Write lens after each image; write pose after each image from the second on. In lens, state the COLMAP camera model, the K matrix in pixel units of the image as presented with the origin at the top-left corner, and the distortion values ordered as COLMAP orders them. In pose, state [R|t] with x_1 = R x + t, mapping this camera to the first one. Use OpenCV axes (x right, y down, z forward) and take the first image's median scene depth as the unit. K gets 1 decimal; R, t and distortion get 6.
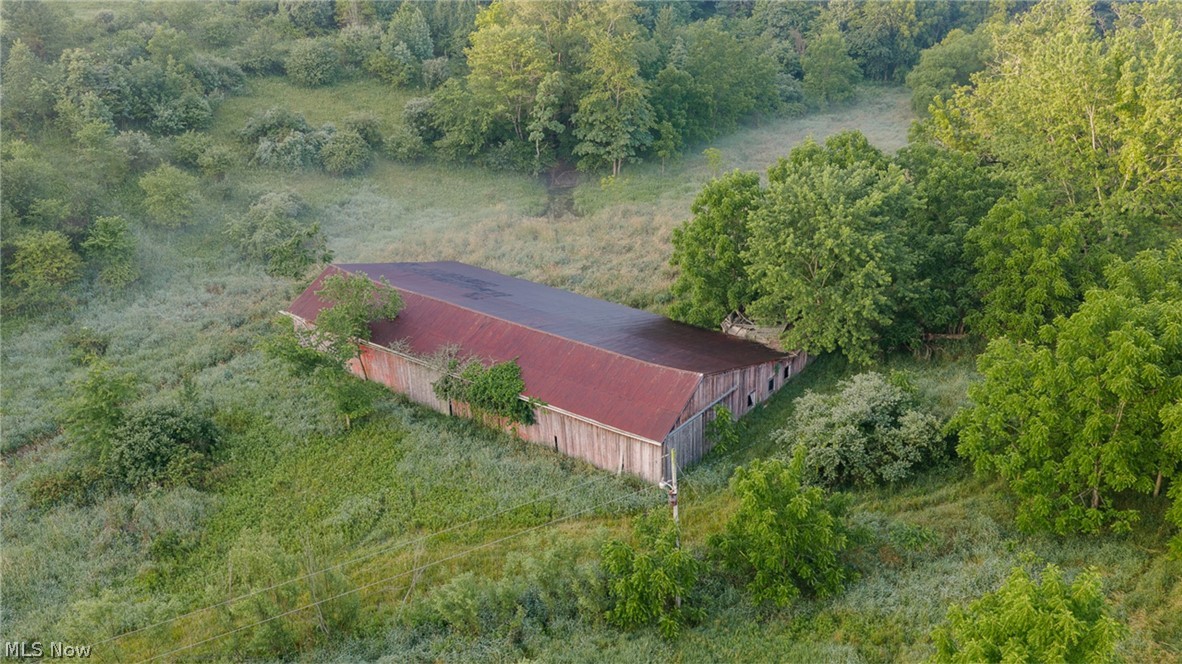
lens RADIAL K [[983.9, 0, 588.7], [0, 983.9, 327.4], [0, 0, 1]] dist [0.013519, -0.029498]
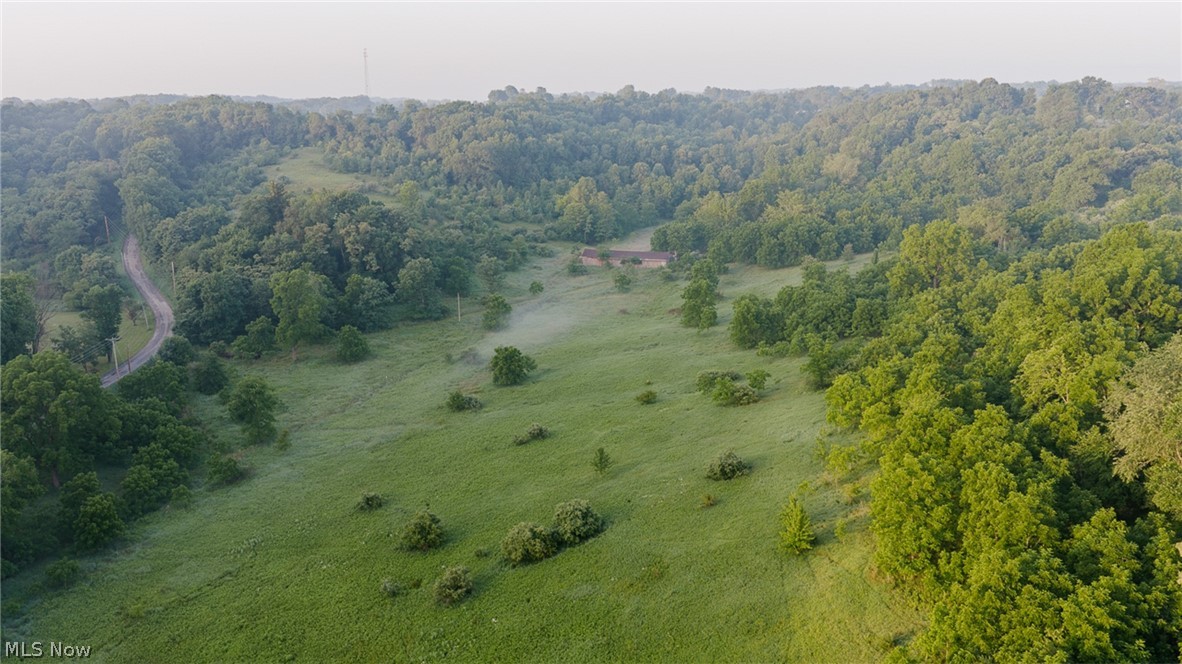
lens RADIAL K [[983.9, 0, 592.2], [0, 983.9, 337.9], [0, 0, 1]] dist [0.013519, -0.029498]
pose [[0.954024, -0.071996, 0.290956, -1.146471], [0.119152, 0.981822, -0.147743, 0.750888], [-0.275030, 0.175618, 0.945260, -2.441869]]
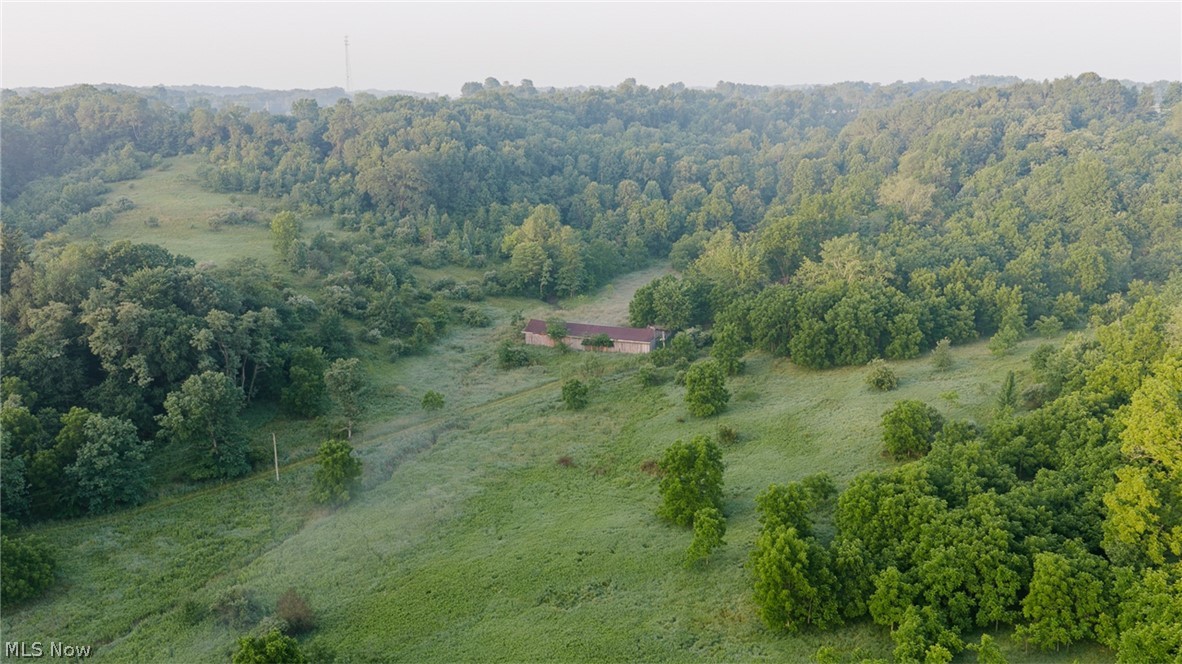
lens RADIAL K [[983.9, 0, 592.2], [0, 983.9, 329.2], [0, 0, 1]] dist [0.013519, -0.029498]
pose [[0.958038, -0.059093, 0.280484, -0.671727], [0.105013, 0.982844, -0.151621, 0.334429], [-0.266712, 0.174713, 0.947808, -1.486577]]
